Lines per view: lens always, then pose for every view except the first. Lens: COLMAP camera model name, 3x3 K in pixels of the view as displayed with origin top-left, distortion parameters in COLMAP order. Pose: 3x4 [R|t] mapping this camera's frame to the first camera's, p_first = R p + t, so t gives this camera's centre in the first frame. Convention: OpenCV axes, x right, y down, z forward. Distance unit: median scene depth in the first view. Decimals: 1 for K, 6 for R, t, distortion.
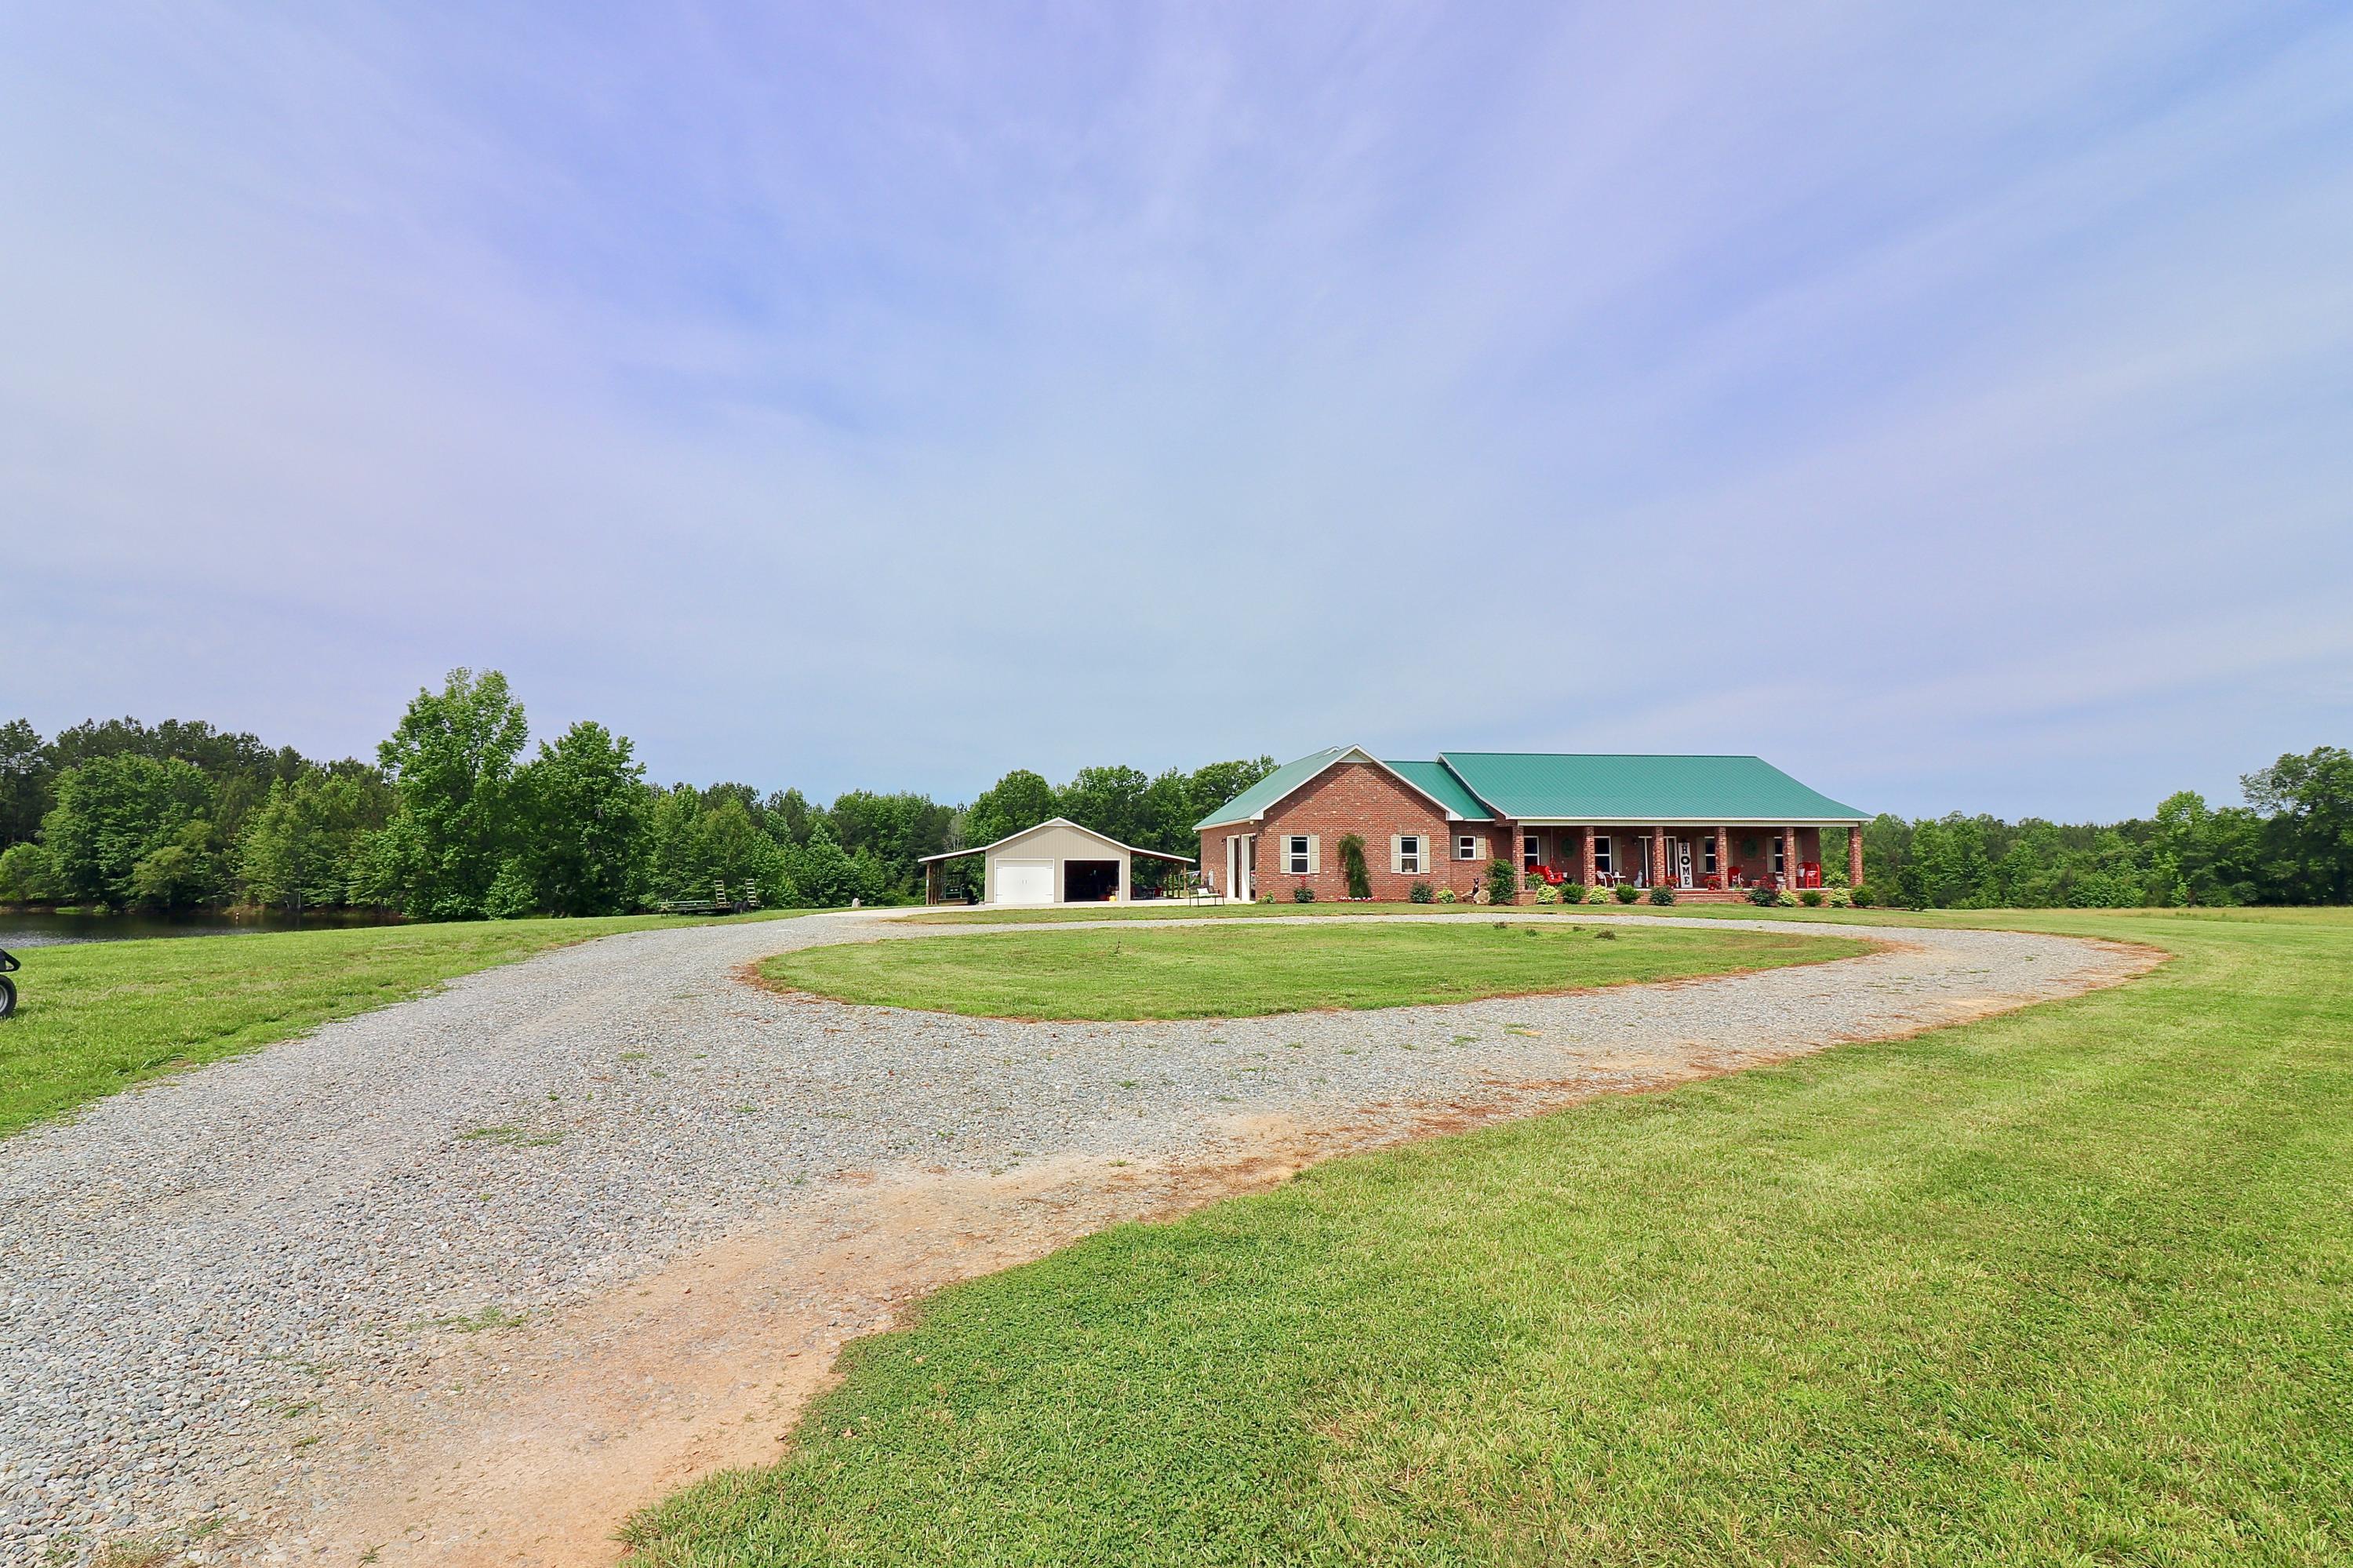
lens RADIAL K [[1081.4, 0, 1140.9], [0, 1081.4, 763.0], [0, 0, 1]] dist [-0.001038, -0.013082]
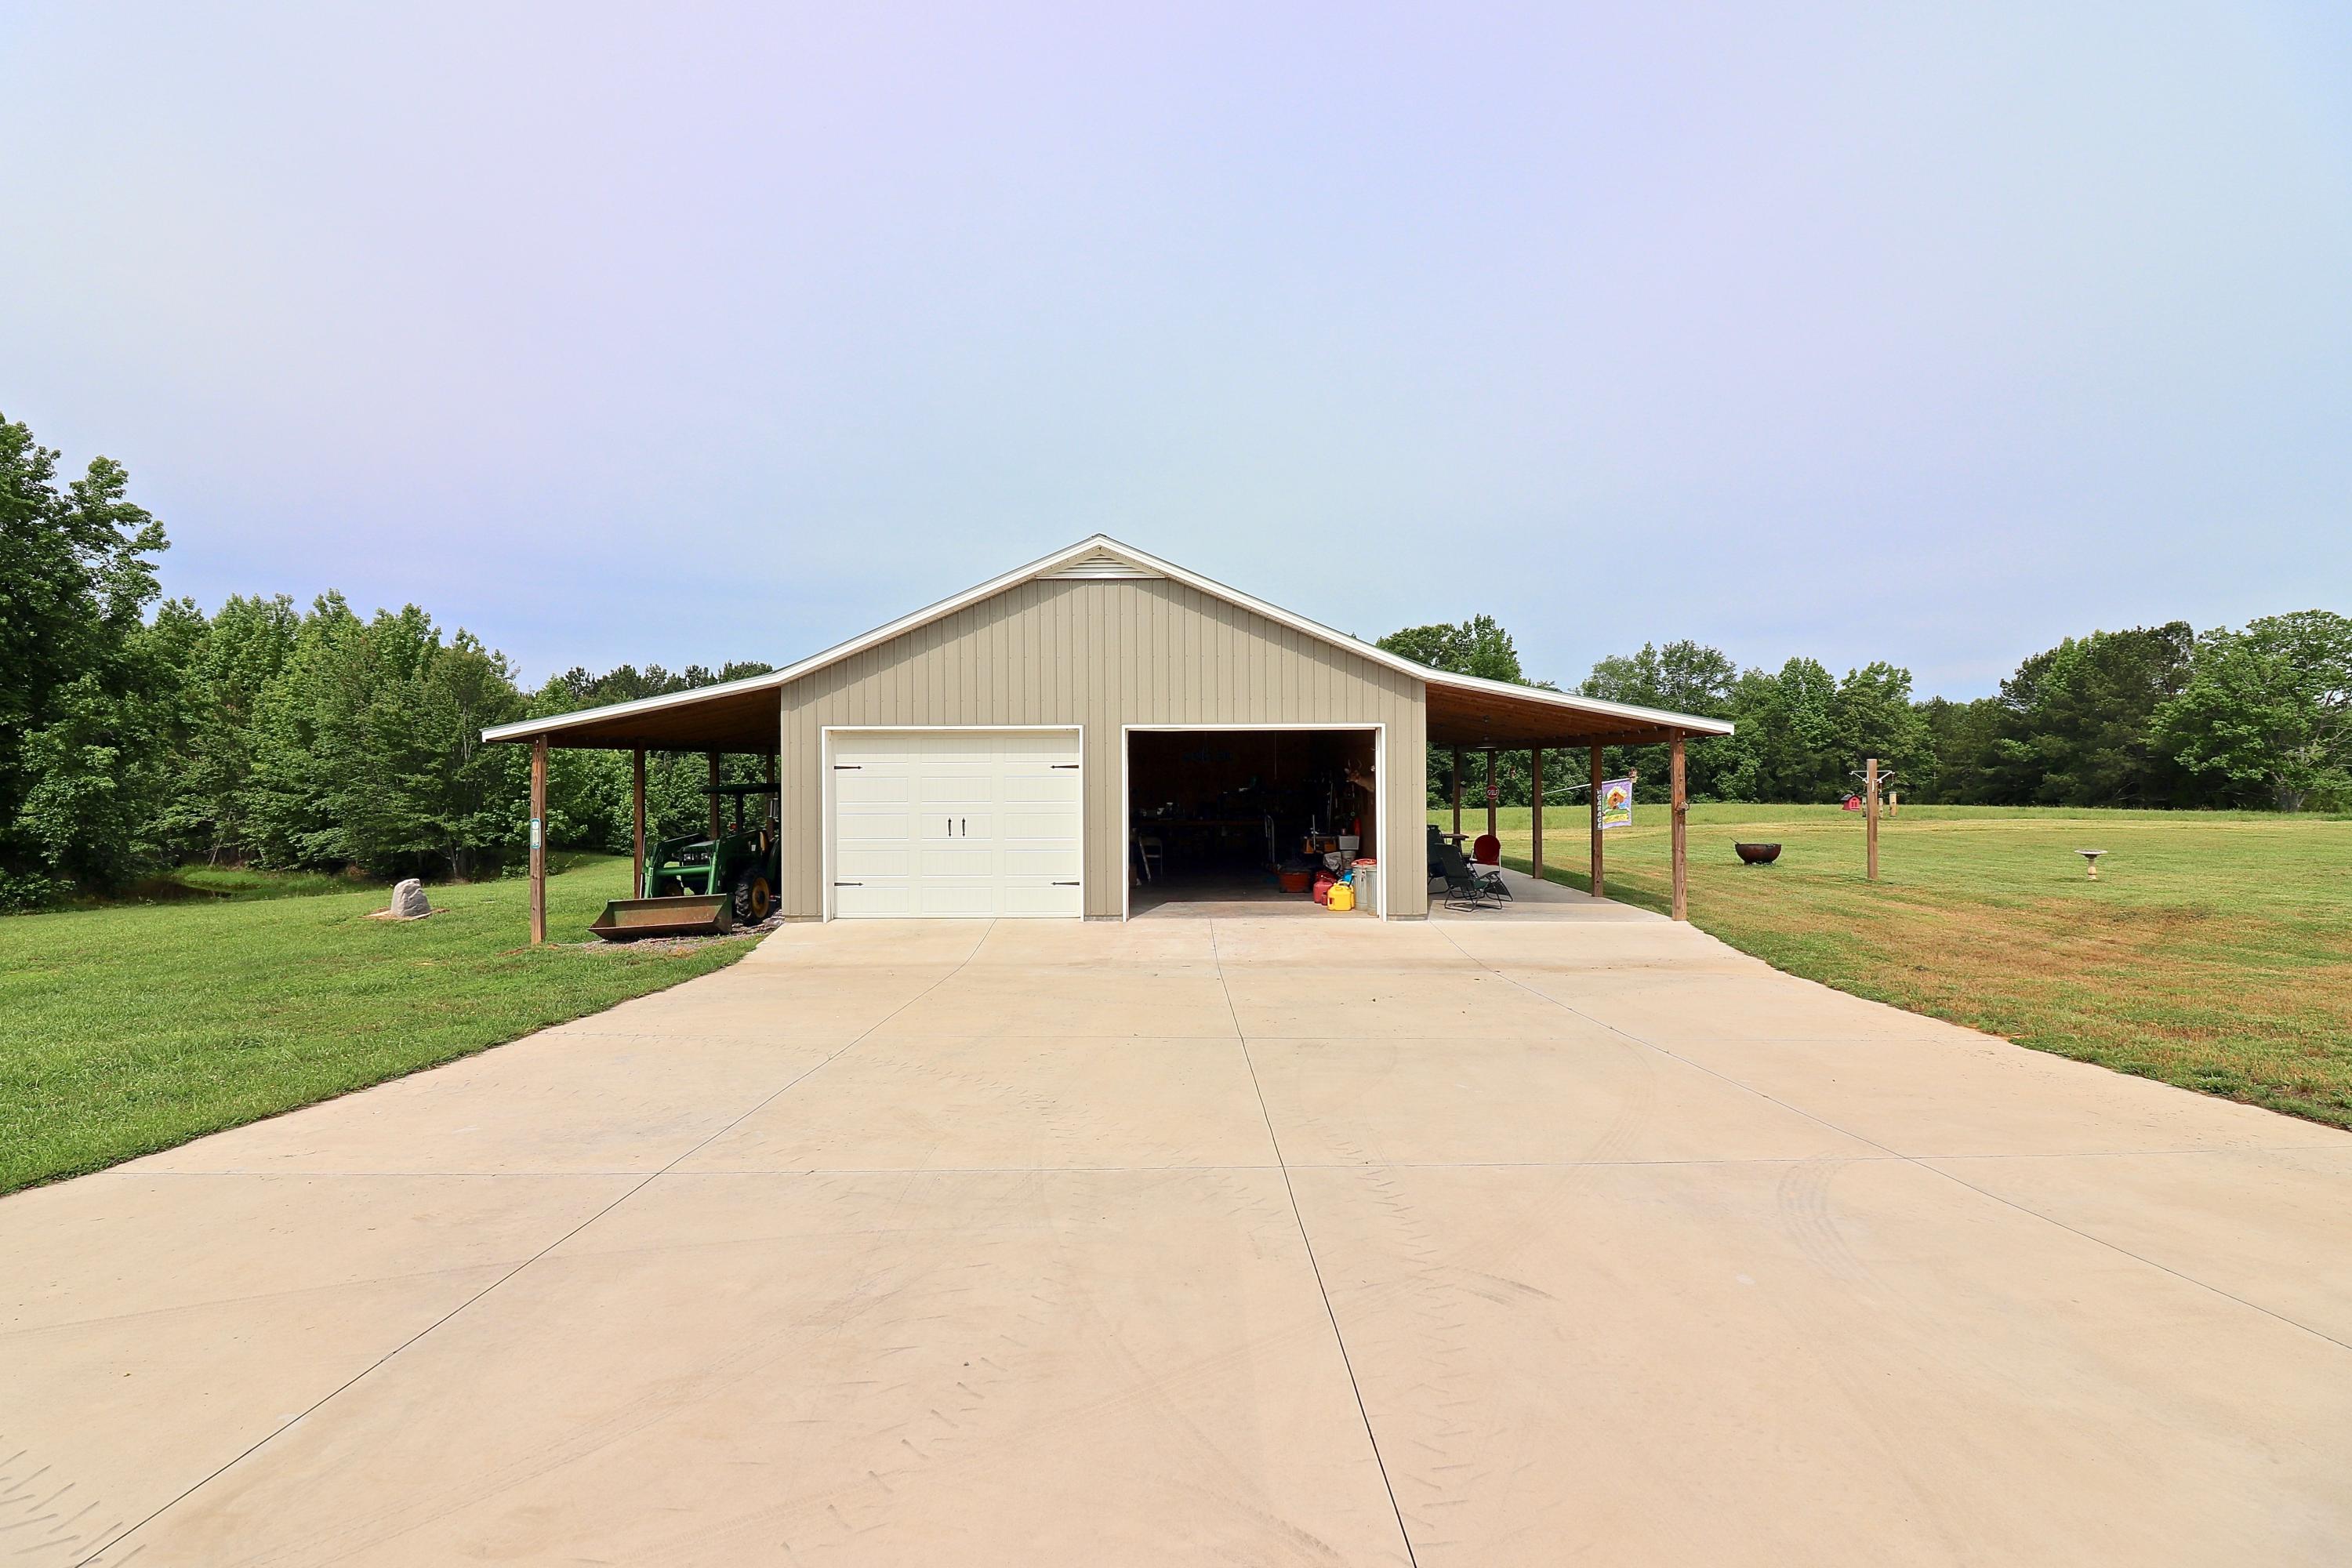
lens RADIAL K [[1080.9, 0, 1151.7], [0, 1080.9, 777.9], [0, 0, 1]] dist [-0.001038, -0.013082]
pose [[0.992255, -0.005712, -0.124088, -0.018294], [0.017843, 0.995137, 0.096875, 0.038679], [0.122931, -0.098339, 0.987531, 0.386166]]
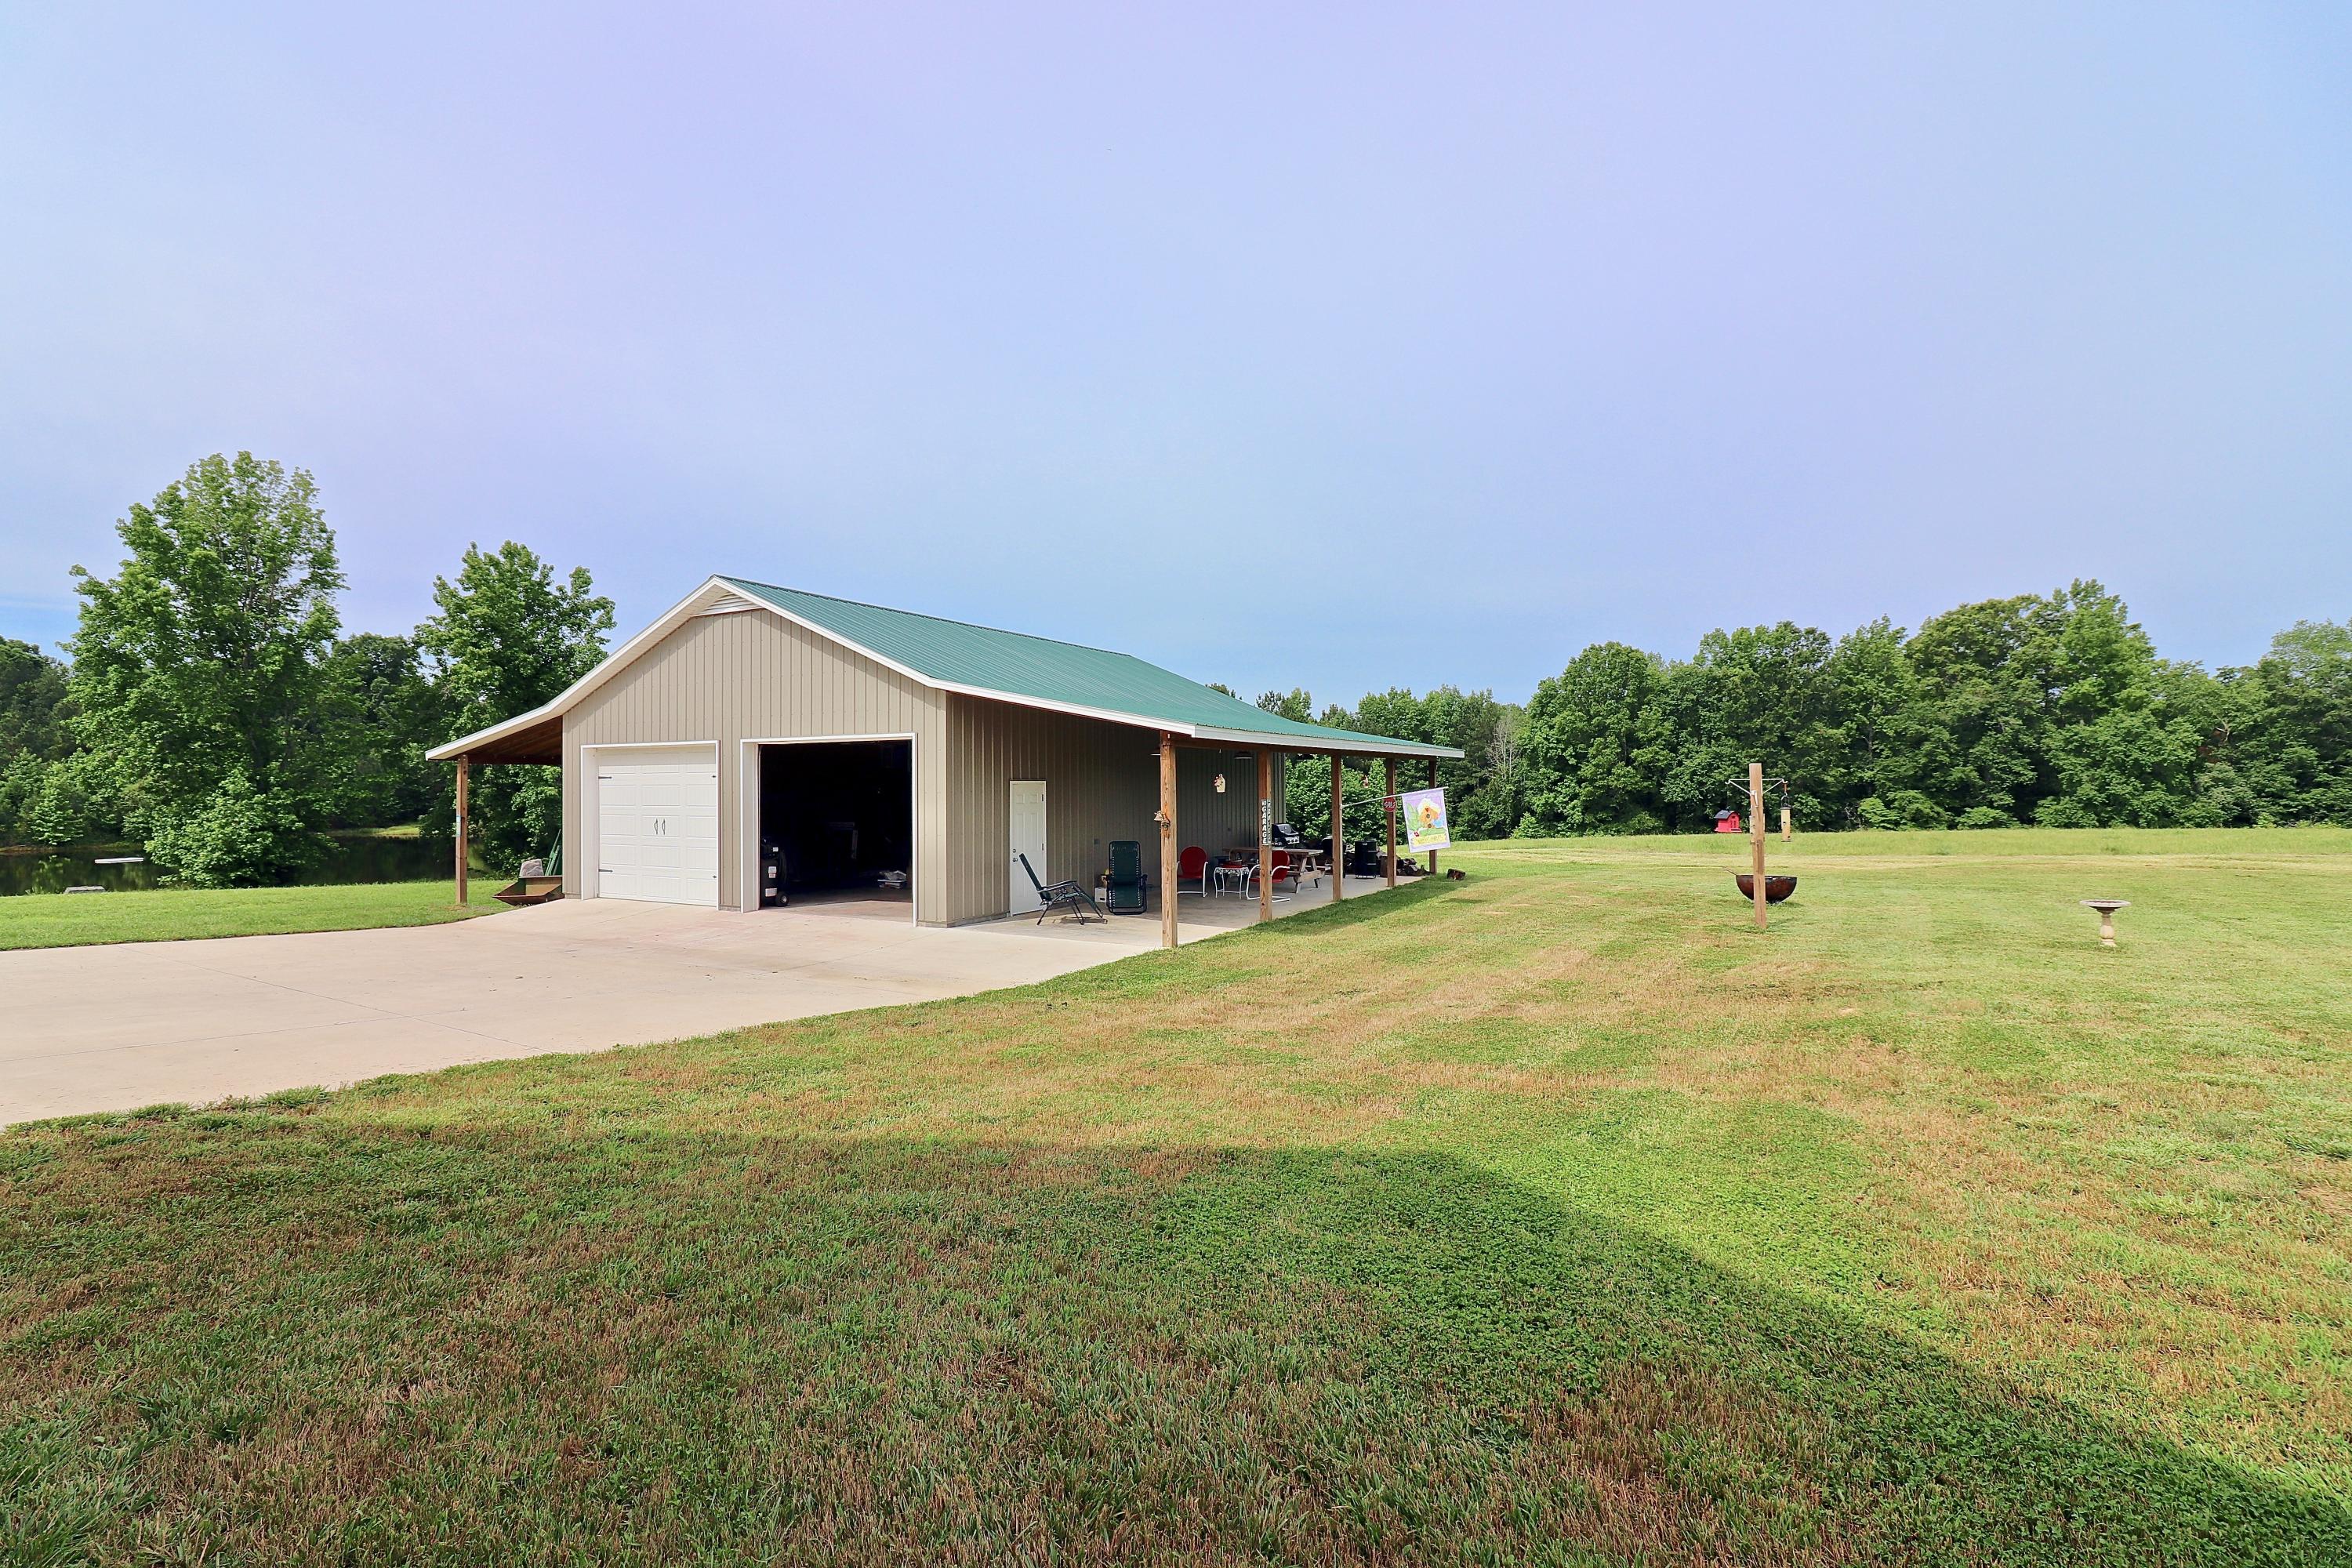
lens RADIAL K [[1080.9, 0, 1153.6], [0, 1080.9, 778.2], [0, 0, 1]] dist [-0.001038, -0.013082]
pose [[0.811542, -0.011718, -0.584177, 0.074076], [0.060634, 0.996090, 0.064252, 0.043148], [0.581140, -0.087564, 0.809079, 0.419659]]
